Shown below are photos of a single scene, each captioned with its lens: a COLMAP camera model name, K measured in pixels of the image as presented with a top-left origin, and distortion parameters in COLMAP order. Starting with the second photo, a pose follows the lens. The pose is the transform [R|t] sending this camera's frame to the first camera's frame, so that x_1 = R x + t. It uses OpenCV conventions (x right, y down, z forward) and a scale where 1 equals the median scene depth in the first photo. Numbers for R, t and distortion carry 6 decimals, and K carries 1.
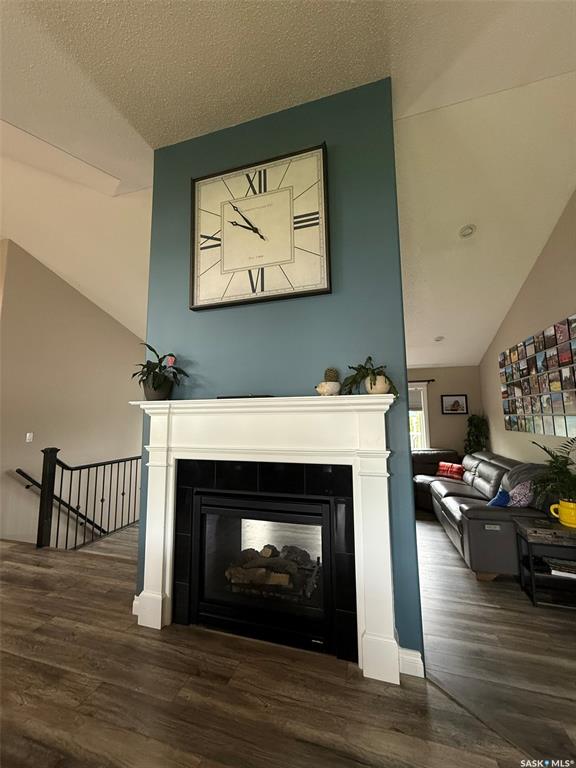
lens RADIAL K [[305.7, 0, 288.5], [0, 305.7, 381.0], [0, 0, 1]] dist [0.001034, -0.000098]
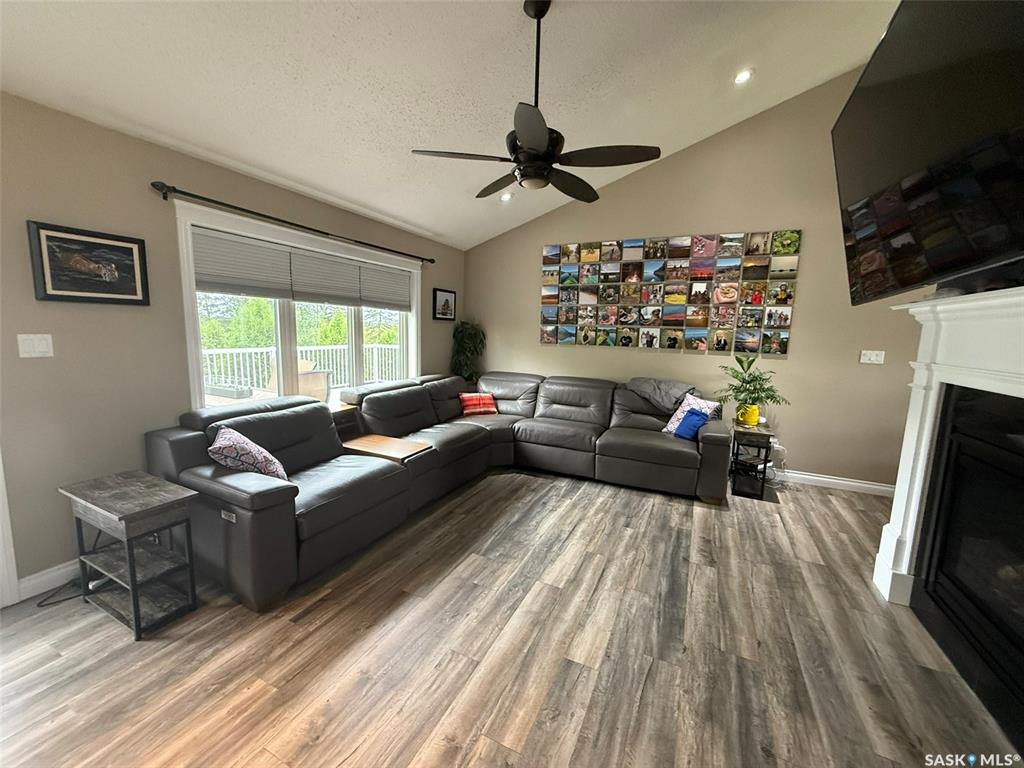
lens RADIAL K [[407.6, 0, 508.4], [0, 407.6, 384.1], [0, 0, 1]] dist [0.001034, -0.000098]
pose [[0.150398, -0.117662, 0.981599, -0.830221], [-0.143591, 0.979764, 0.139443, 0.273556], [-0.978142, -0.161921, 0.130459, 1.974972]]
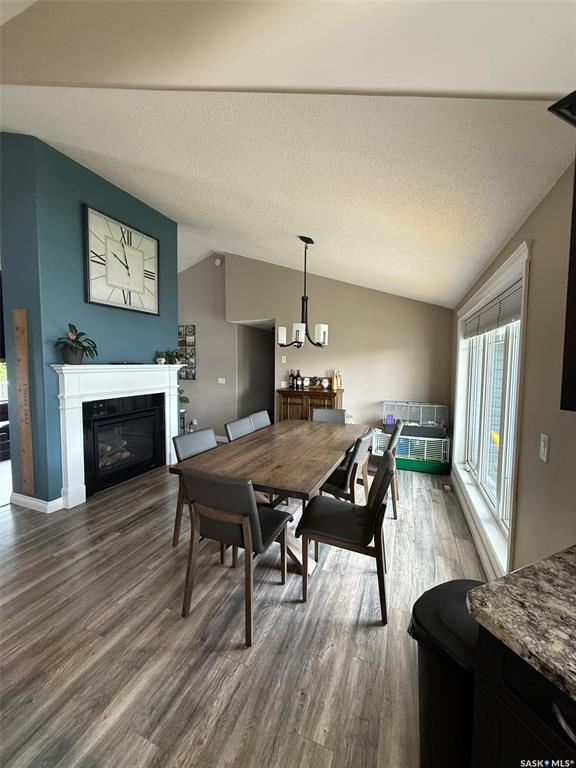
lens RADIAL K [[305.7, 0, 288.5], [0, 305.7, 381.0], [0, 0, 1]] dist [0.001034, -0.000098]
pose [[0.082782, -0.051294, 0.995247, -1.745072], [-0.124630, 0.990301, 0.061406, -0.071443], [-0.988744, -0.129121, 0.075586, -0.120902]]
